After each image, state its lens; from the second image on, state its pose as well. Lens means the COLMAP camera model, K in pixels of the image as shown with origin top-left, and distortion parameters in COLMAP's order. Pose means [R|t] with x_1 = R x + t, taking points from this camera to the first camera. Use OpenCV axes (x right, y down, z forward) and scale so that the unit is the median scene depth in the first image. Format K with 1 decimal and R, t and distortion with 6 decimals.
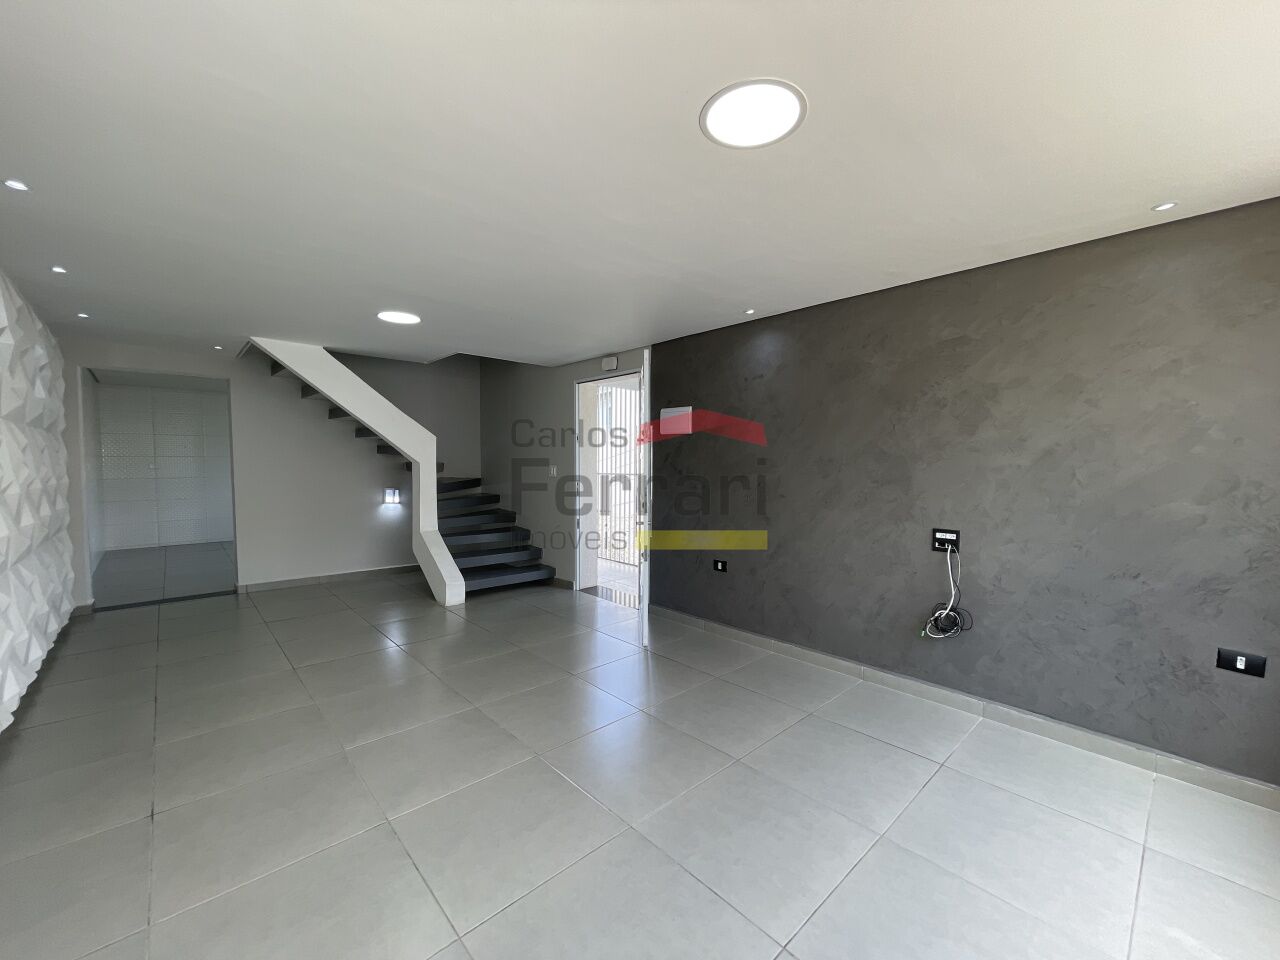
lens RADIAL K [[509.7, 0, 640.0], [0, 509.7, 480.0], [0, 0, 1]] dist [-0.036183, 0.005990]
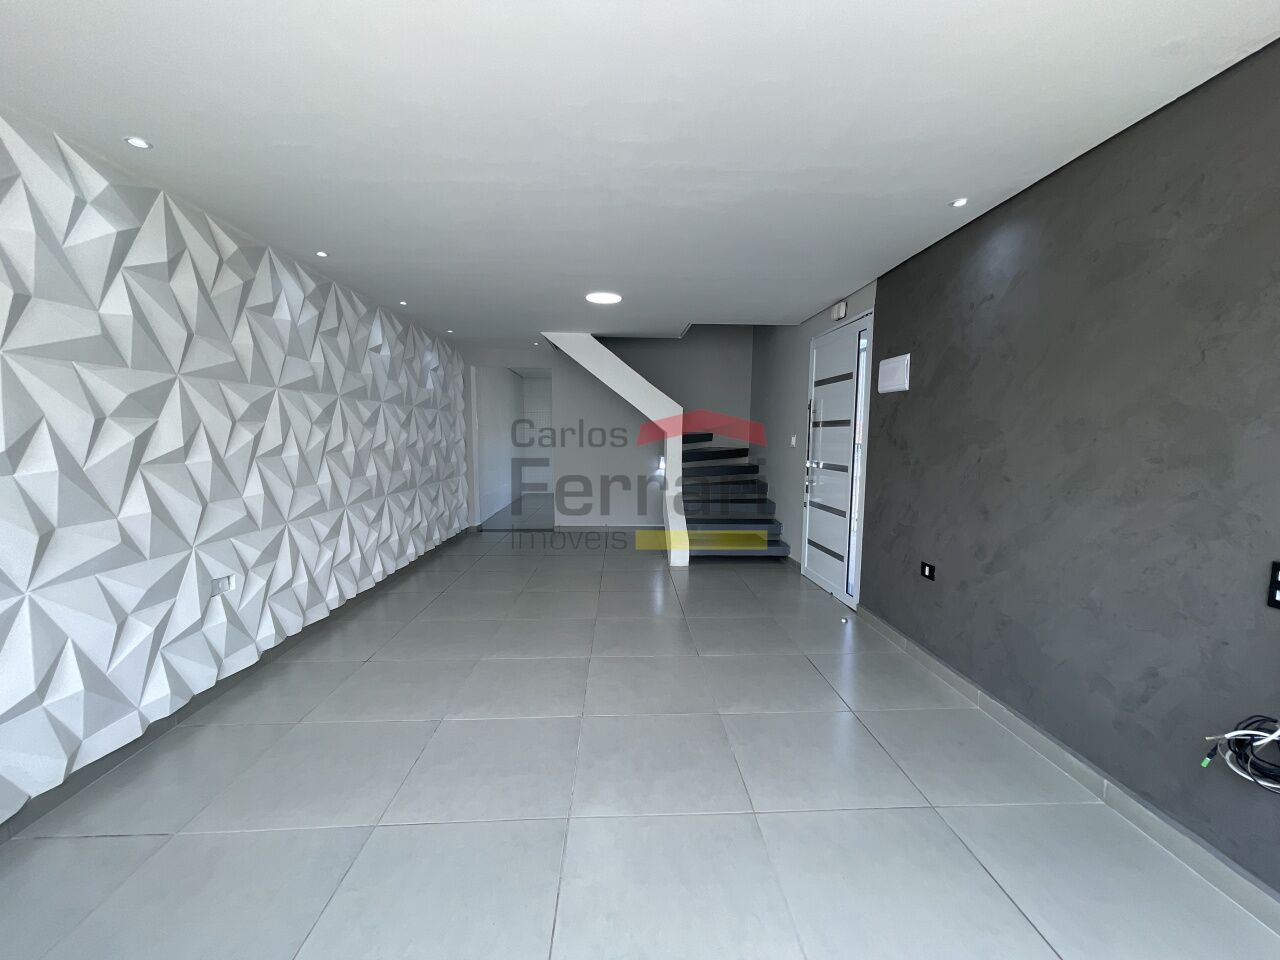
lens RADIAL K [[509.7, 0, 640.0], [0, 509.7, 480.0], [0, 0, 1]] dist [-0.036183, 0.005990]
pose [[0.752971, 0.059693, -0.655340, 0.312469], [-0.025585, 0.997780, 0.061489, 0.004791], [0.657556, -0.029533, 0.752827, 0.188521]]
